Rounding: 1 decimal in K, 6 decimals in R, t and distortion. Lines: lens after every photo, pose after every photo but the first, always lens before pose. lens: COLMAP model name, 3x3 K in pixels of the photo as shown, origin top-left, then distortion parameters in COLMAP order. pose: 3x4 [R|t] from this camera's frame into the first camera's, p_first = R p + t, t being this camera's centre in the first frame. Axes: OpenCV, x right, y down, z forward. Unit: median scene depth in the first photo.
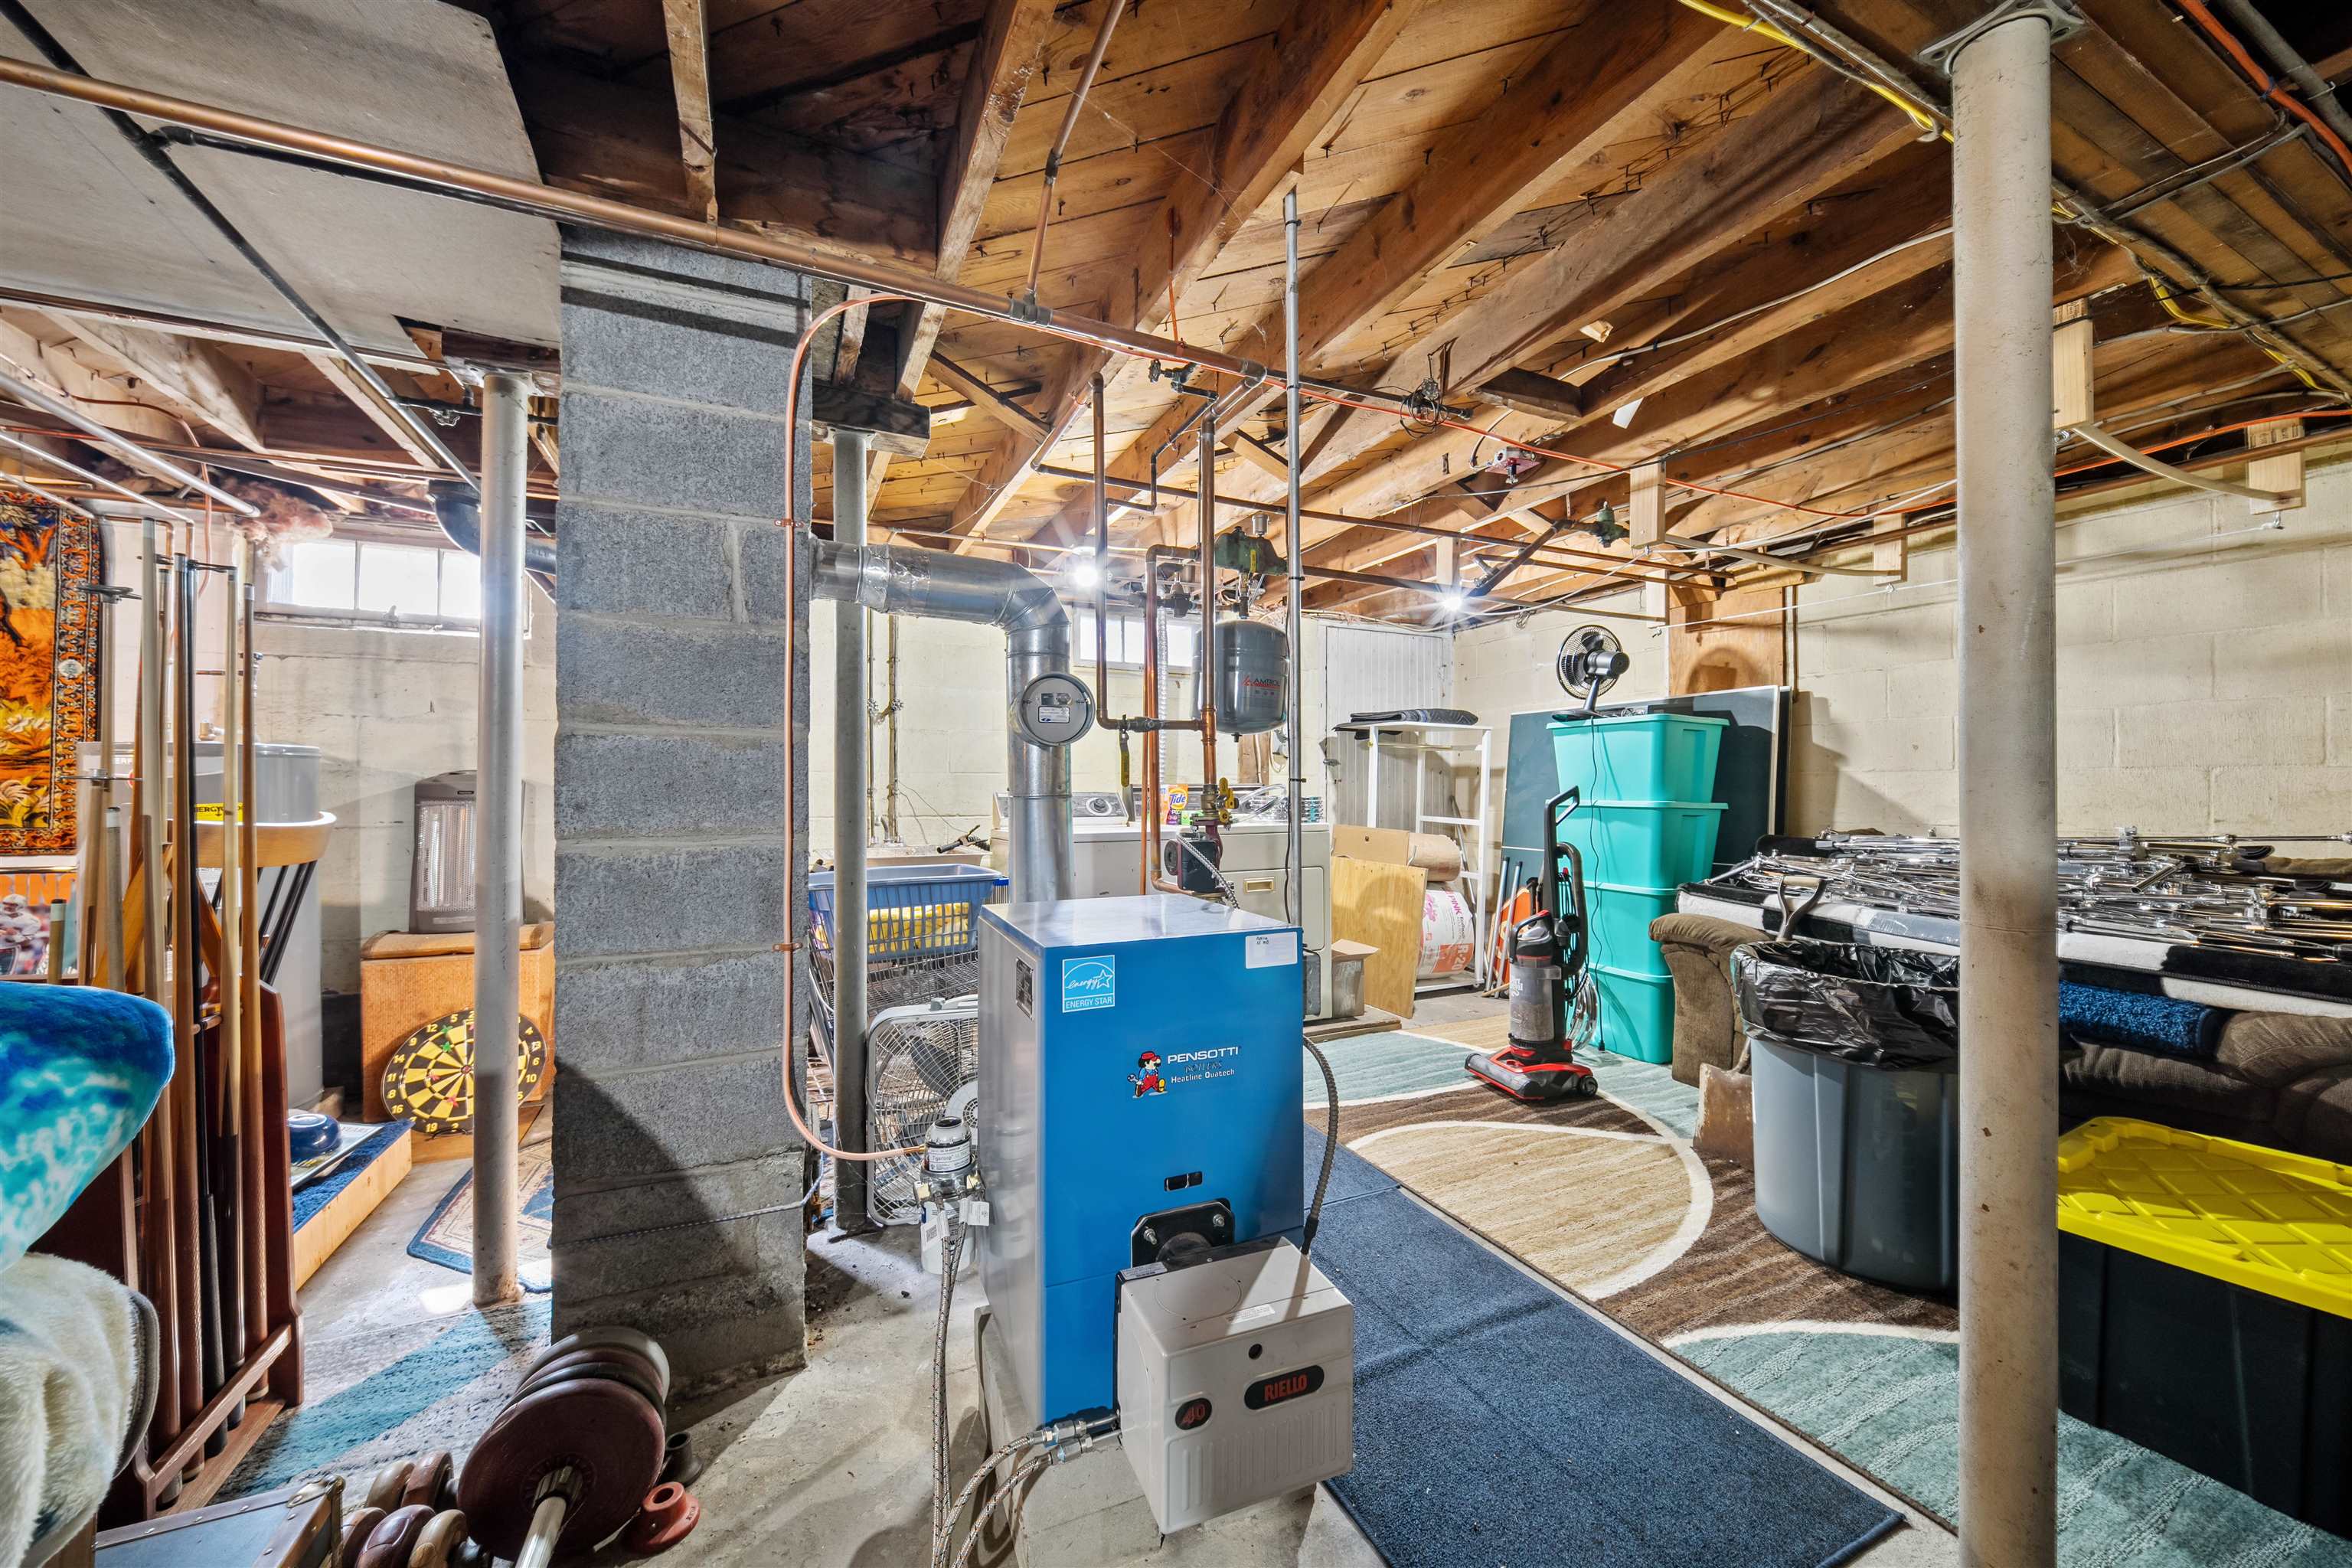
lens RADIAL K [[815.4, 0, 1128.5], [0, 815.4, 787.2], [0, 0, 1]] dist [0.011056, 0.000000]
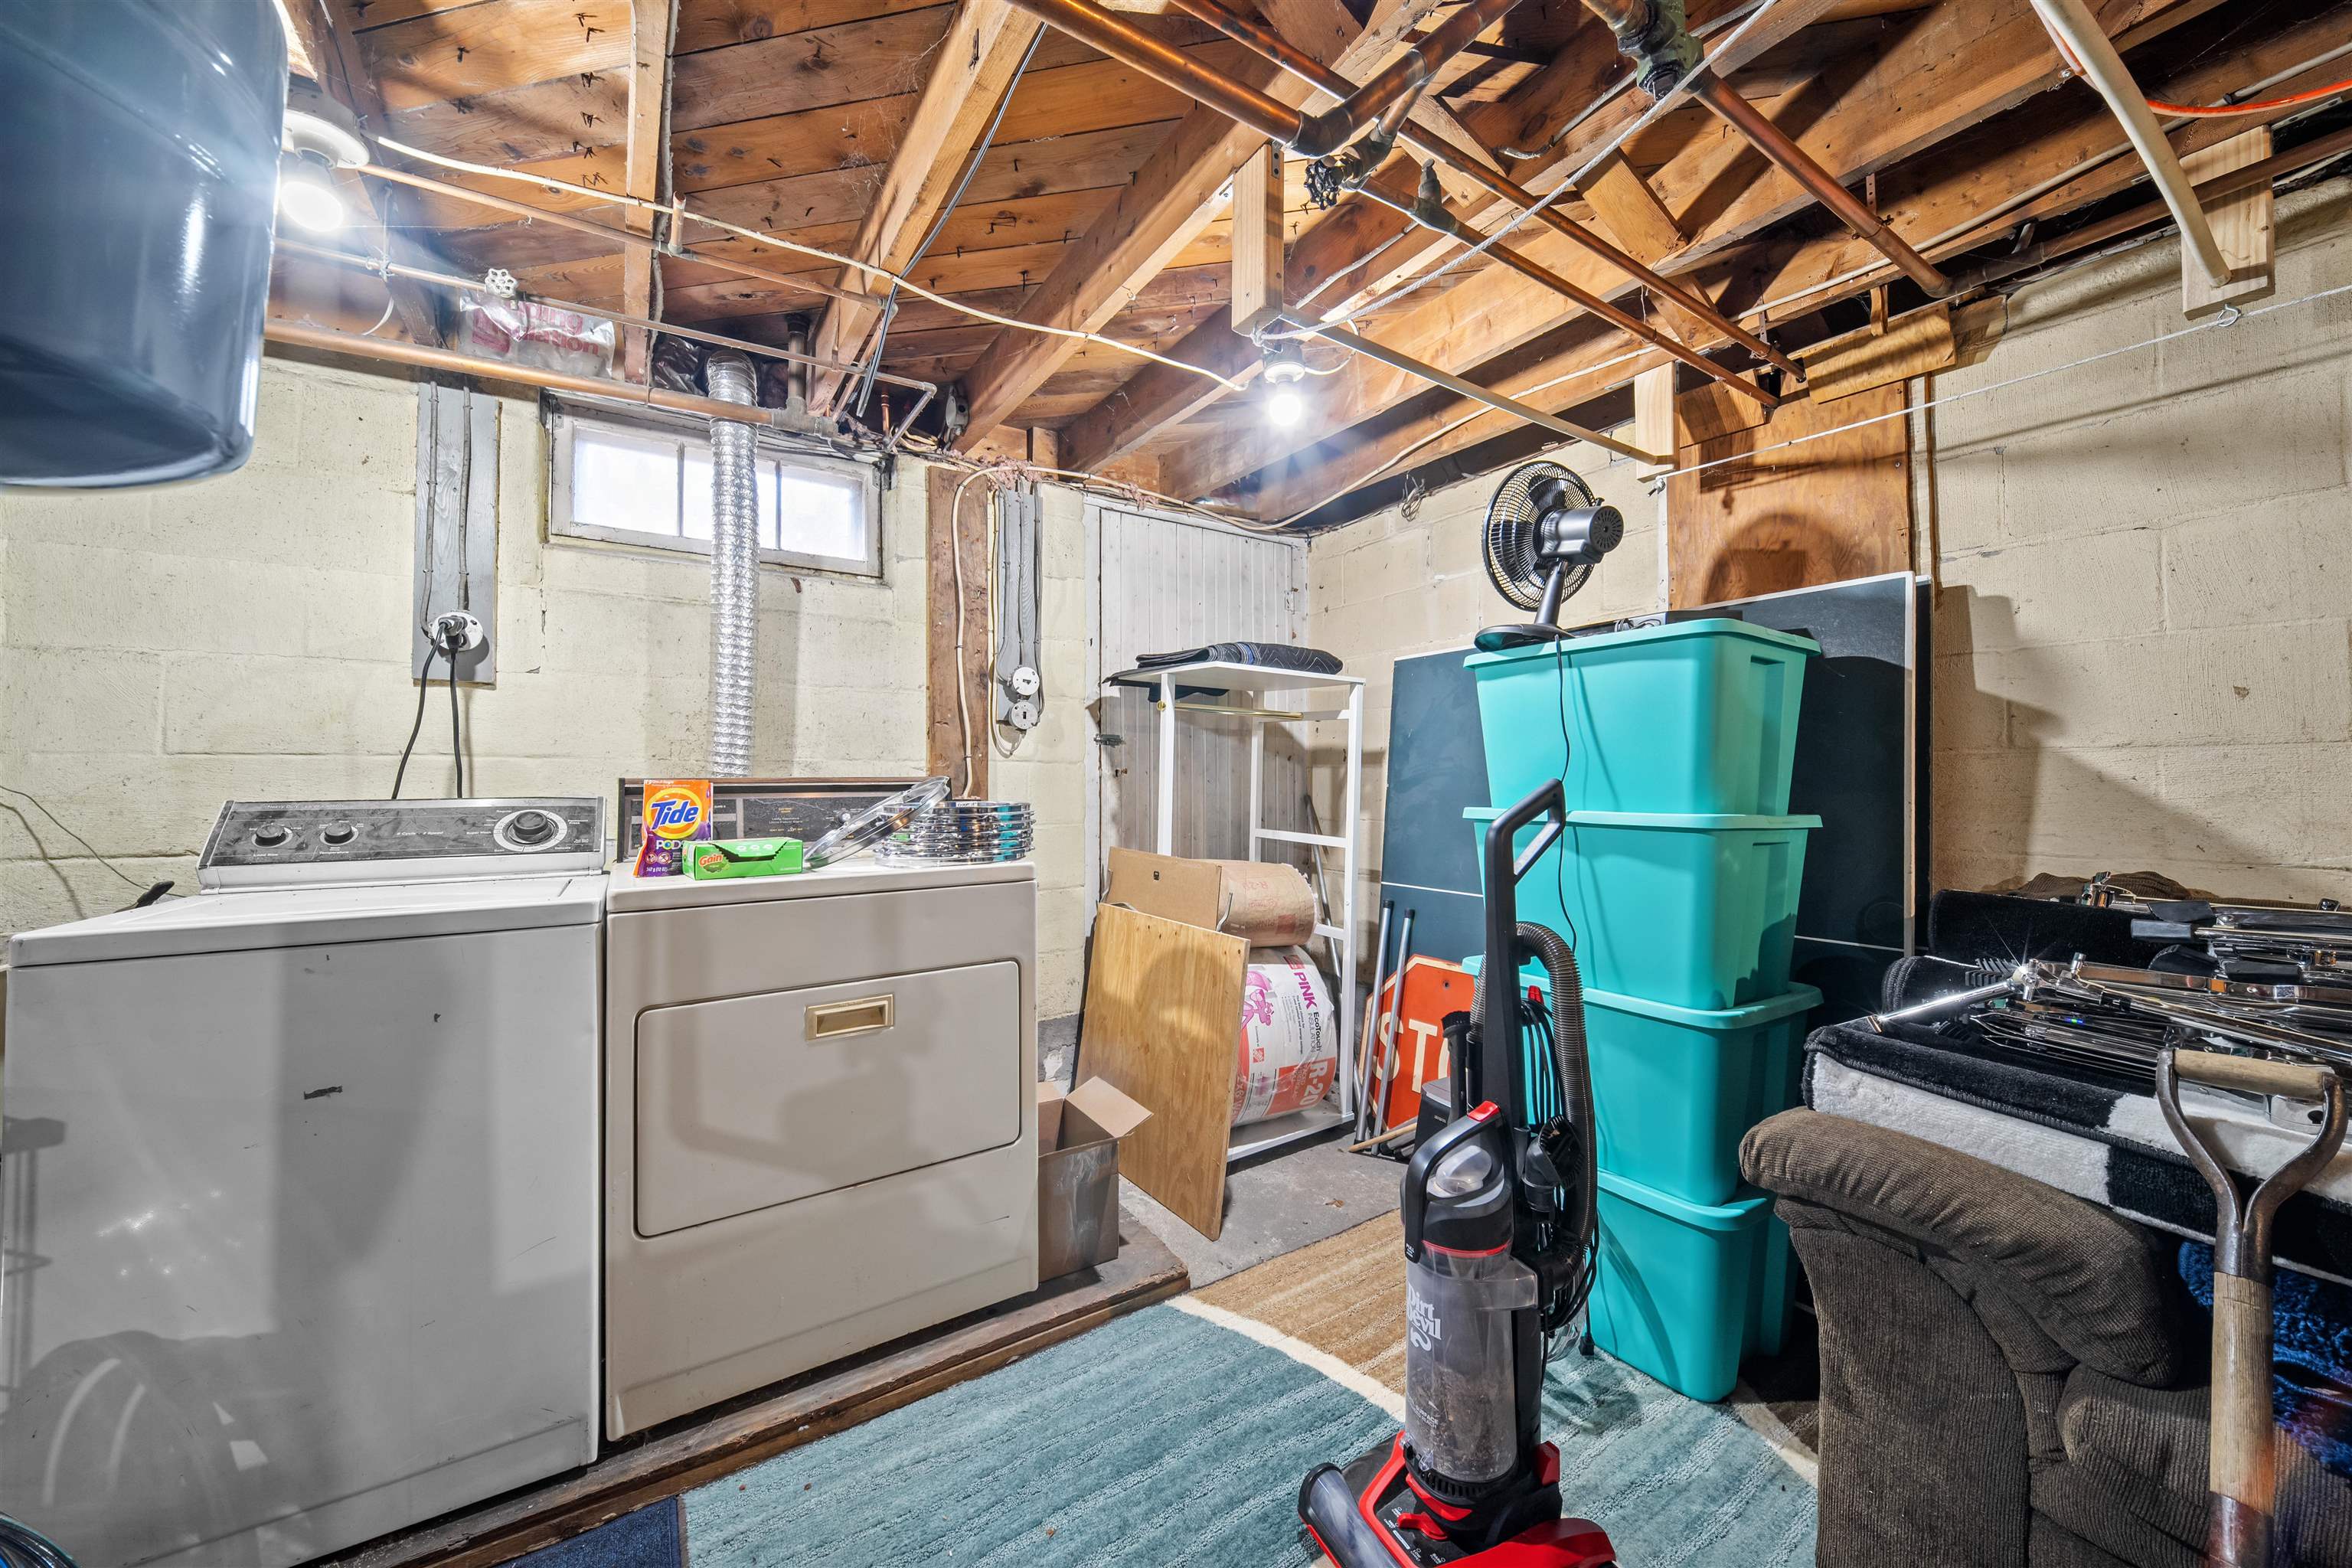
lens RADIAL K [[824.5, 0, 1180.4], [0, 824.5, 780.7], [0, 0, 1]] dist [0.010891, -0.007826]
pose [[0.981338, -0.004448, 0.192238, 0.243967], [0.004314, 0.999990, 0.001112, -0.002442], [-0.192241, -0.000262, 0.981348, 0.540713]]
